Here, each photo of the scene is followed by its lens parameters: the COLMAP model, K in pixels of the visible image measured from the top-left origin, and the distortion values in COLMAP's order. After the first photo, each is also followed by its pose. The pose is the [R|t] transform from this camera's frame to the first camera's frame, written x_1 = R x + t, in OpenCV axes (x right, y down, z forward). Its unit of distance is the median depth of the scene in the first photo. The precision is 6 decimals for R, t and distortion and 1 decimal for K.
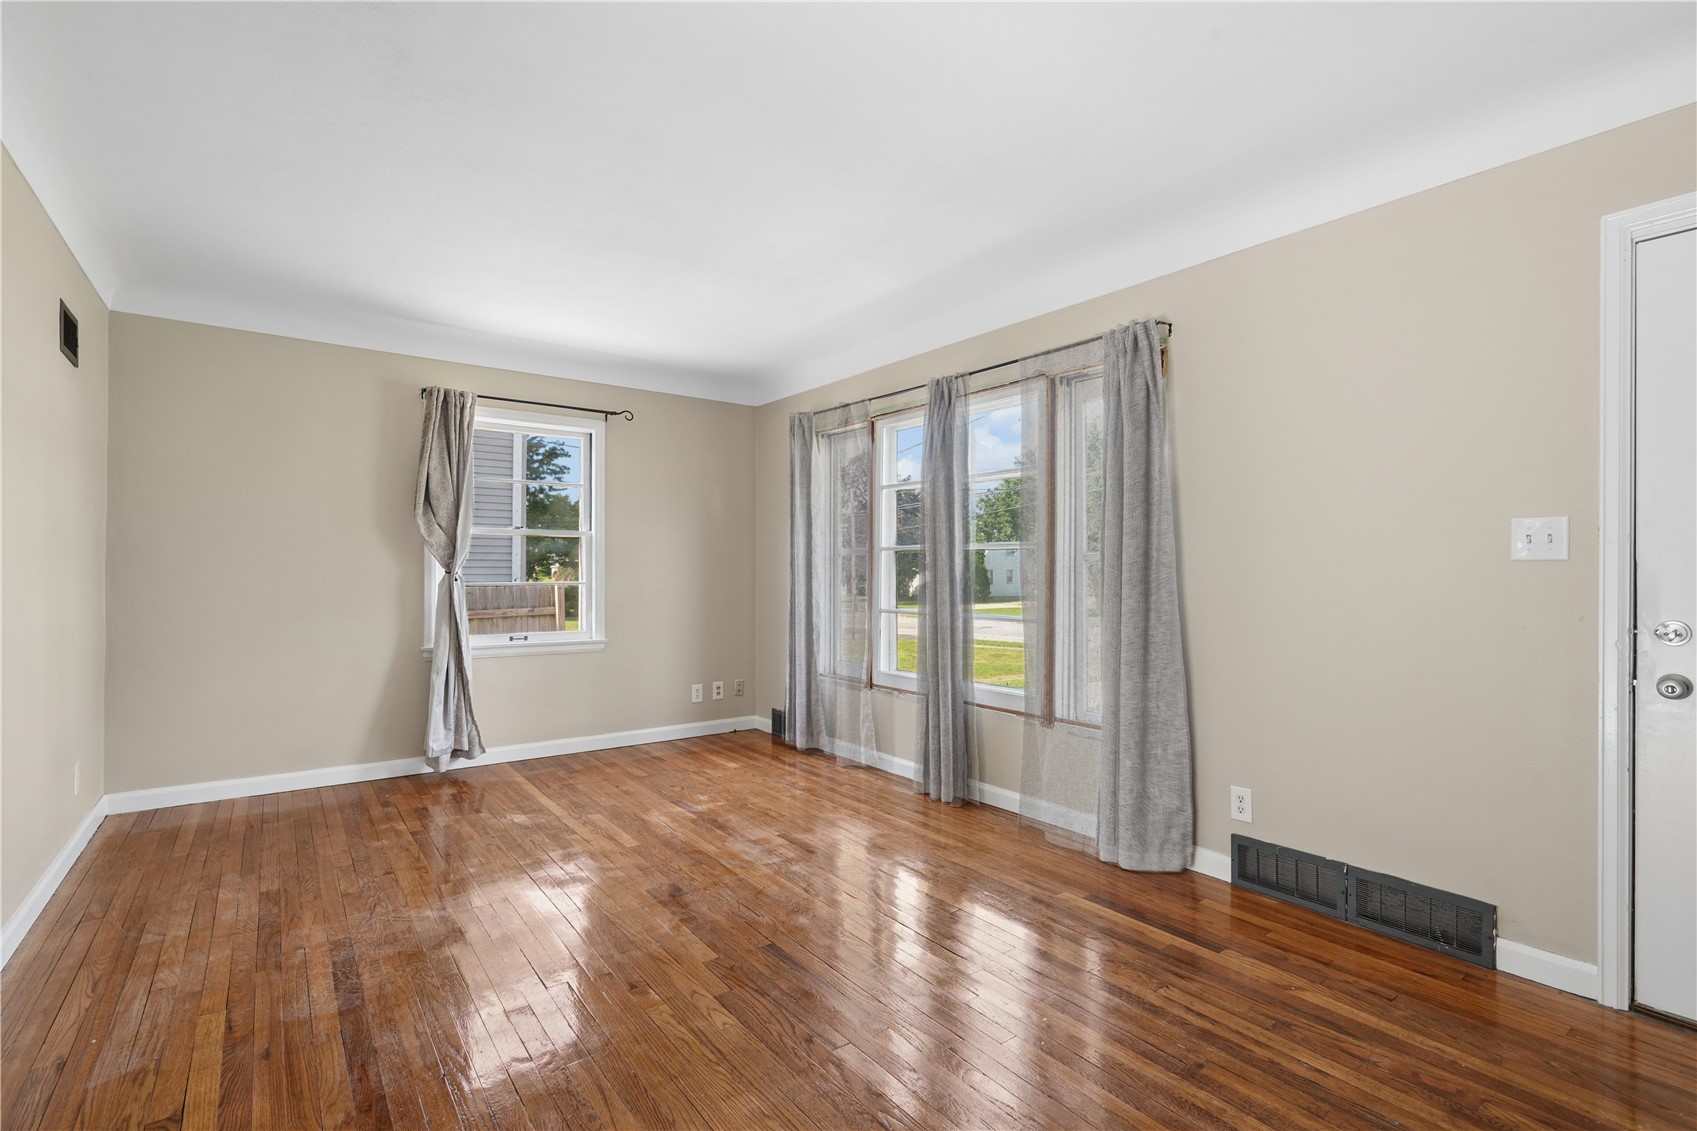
lens RADIAL K [[778.6, 0, 850.7], [0, 778.6, 553.5], [0, 0, 1]] dist [0.004004, 0.001097]
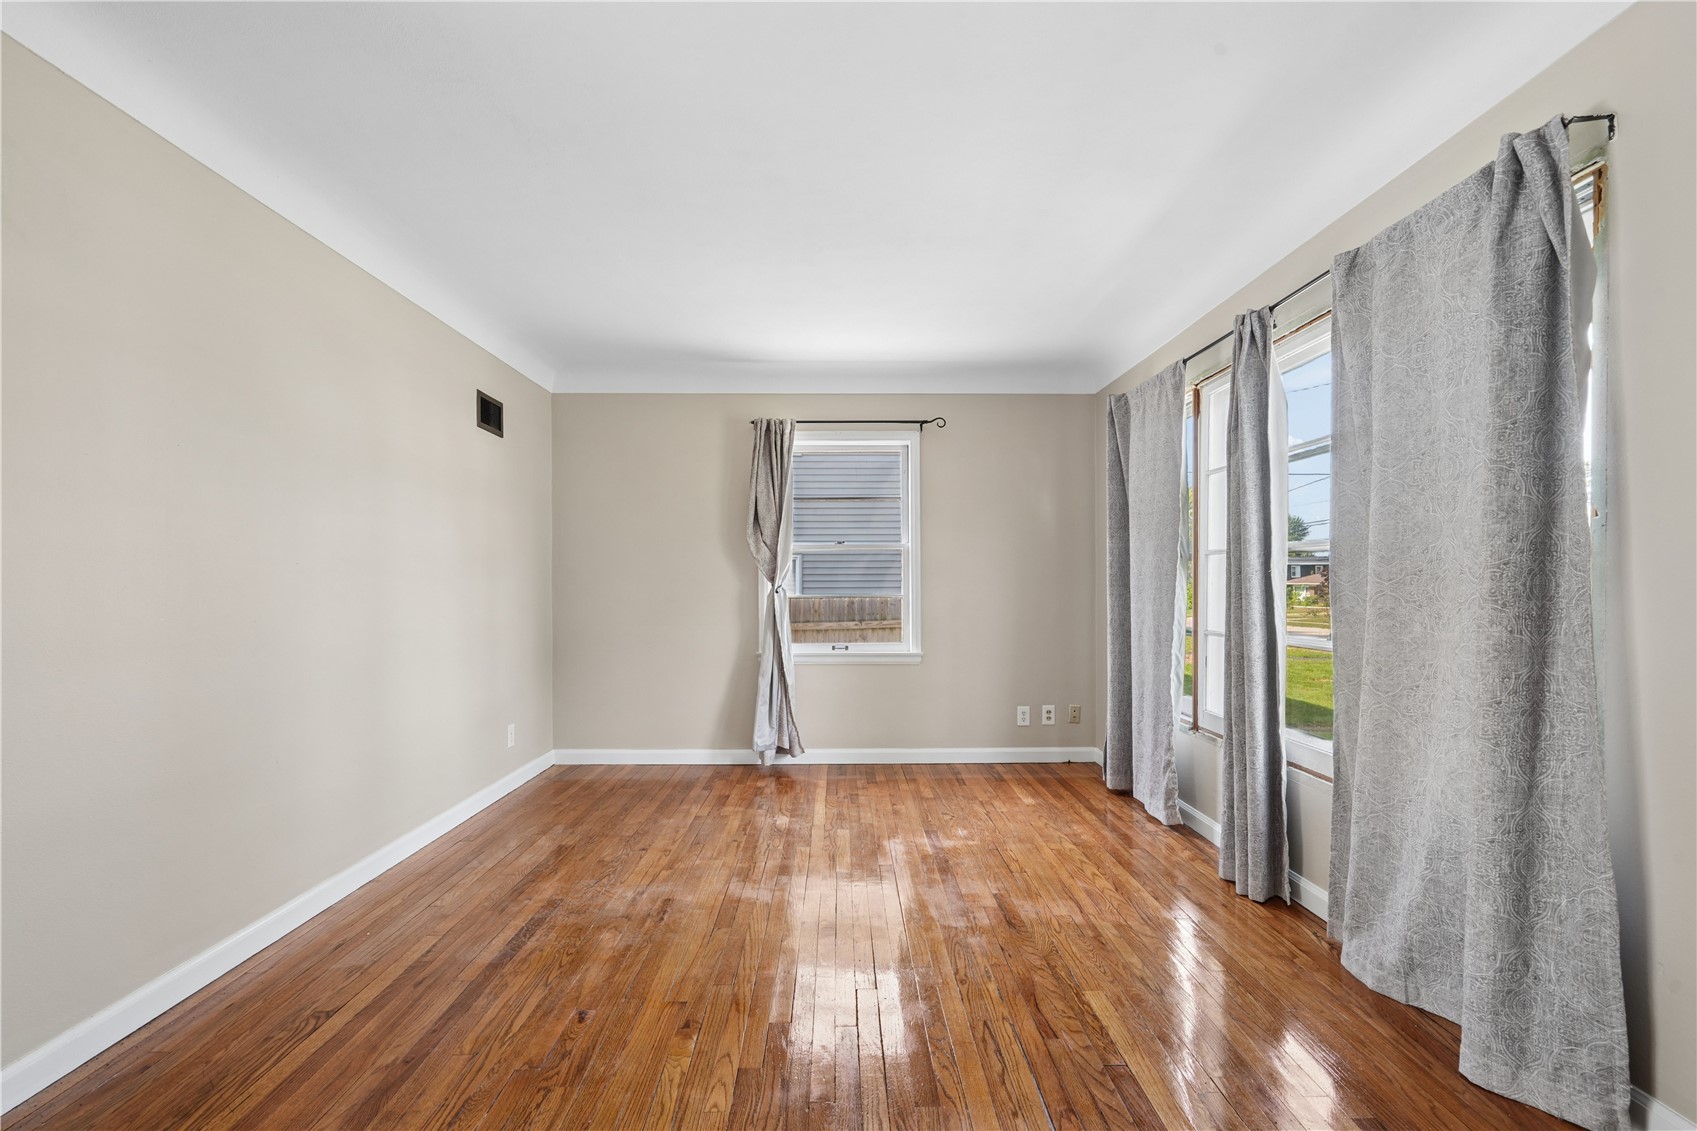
lens RADIAL K [[768.2, 0, 848.8], [0, 768.2, 576.9], [0, 0, 1]] dist [-0.008694, 0.008066]
pose [[0.810635, -0.011004, -0.585448, 0.212862], [0.018889, 0.999794, 0.007364, 0.006464], [0.585247, -0.017028, 0.810676, 0.188575]]
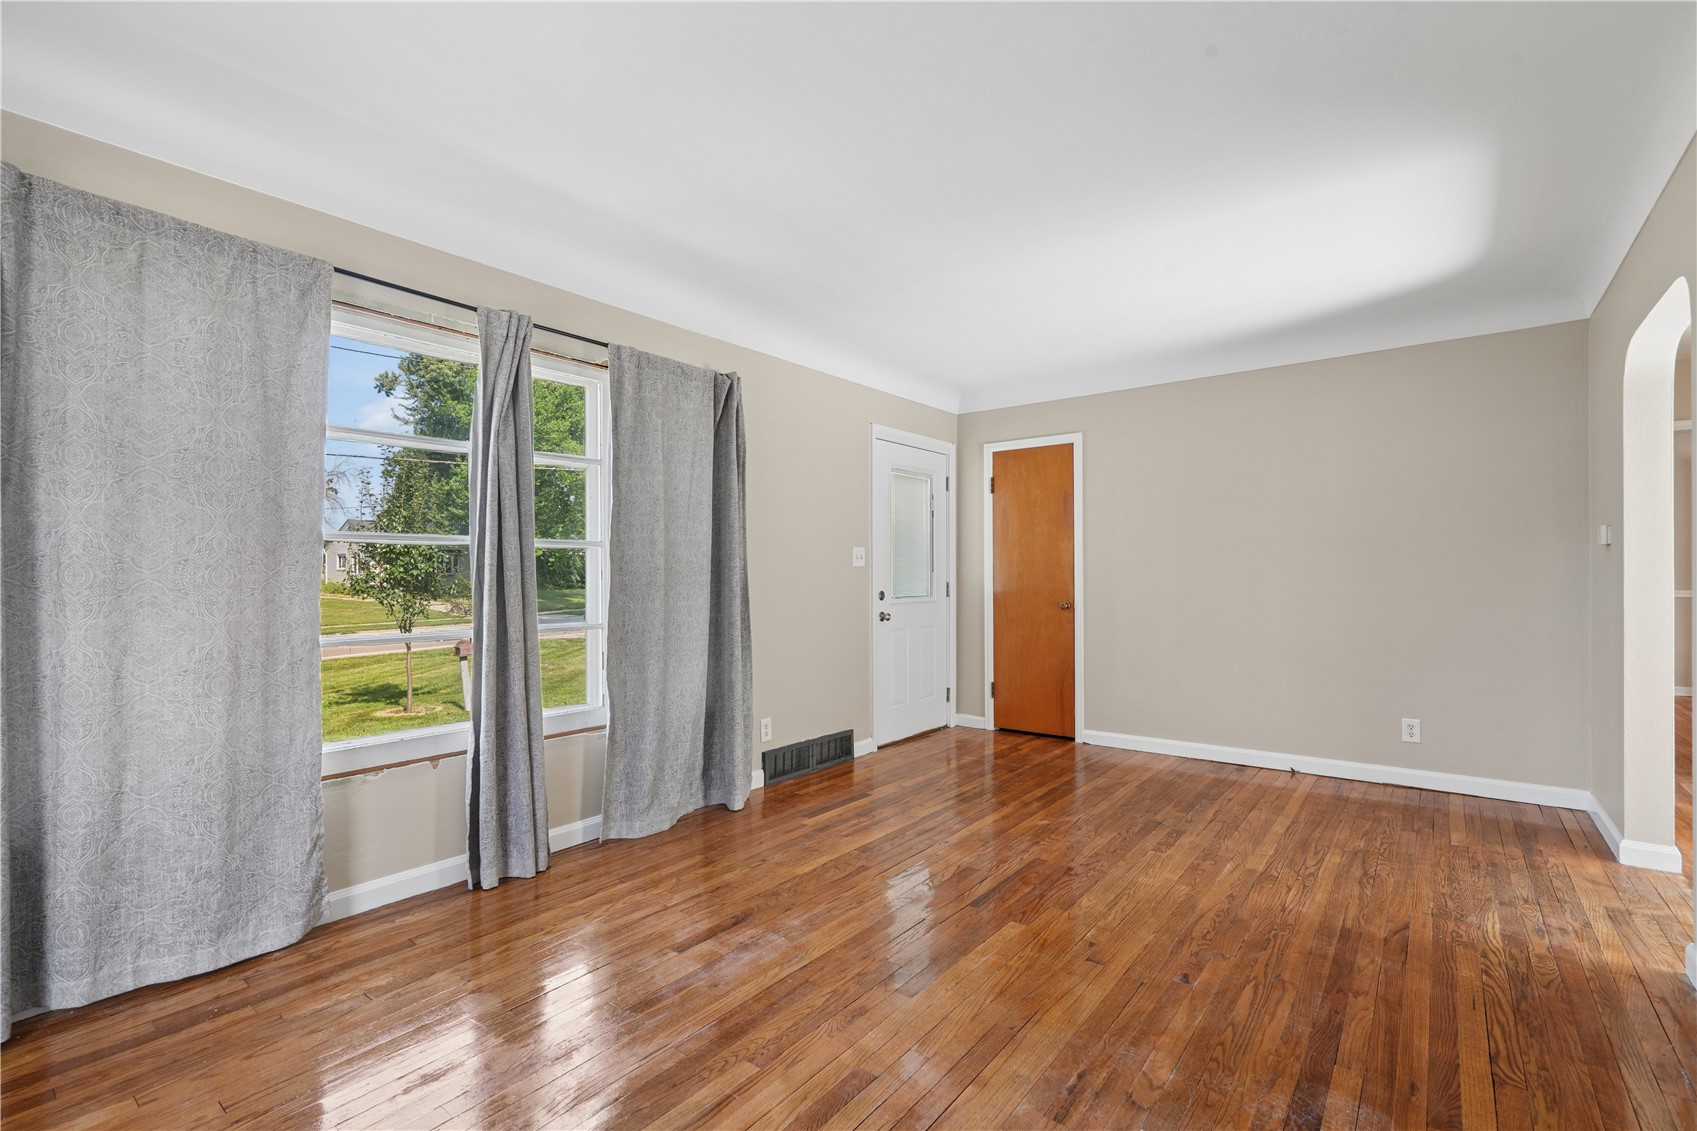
lens RADIAL K [[768.2, 0, 848.8], [0, 768.2, 576.9], [0, 0, 1]] dist [-0.008694, 0.008066]
pose [[-0.262584, -0.007512, 0.964880, -0.625062], [-0.021694, 0.999763, 0.001880, 0.016731], [-0.964665, -0.020438, -0.262685, 0.821209]]
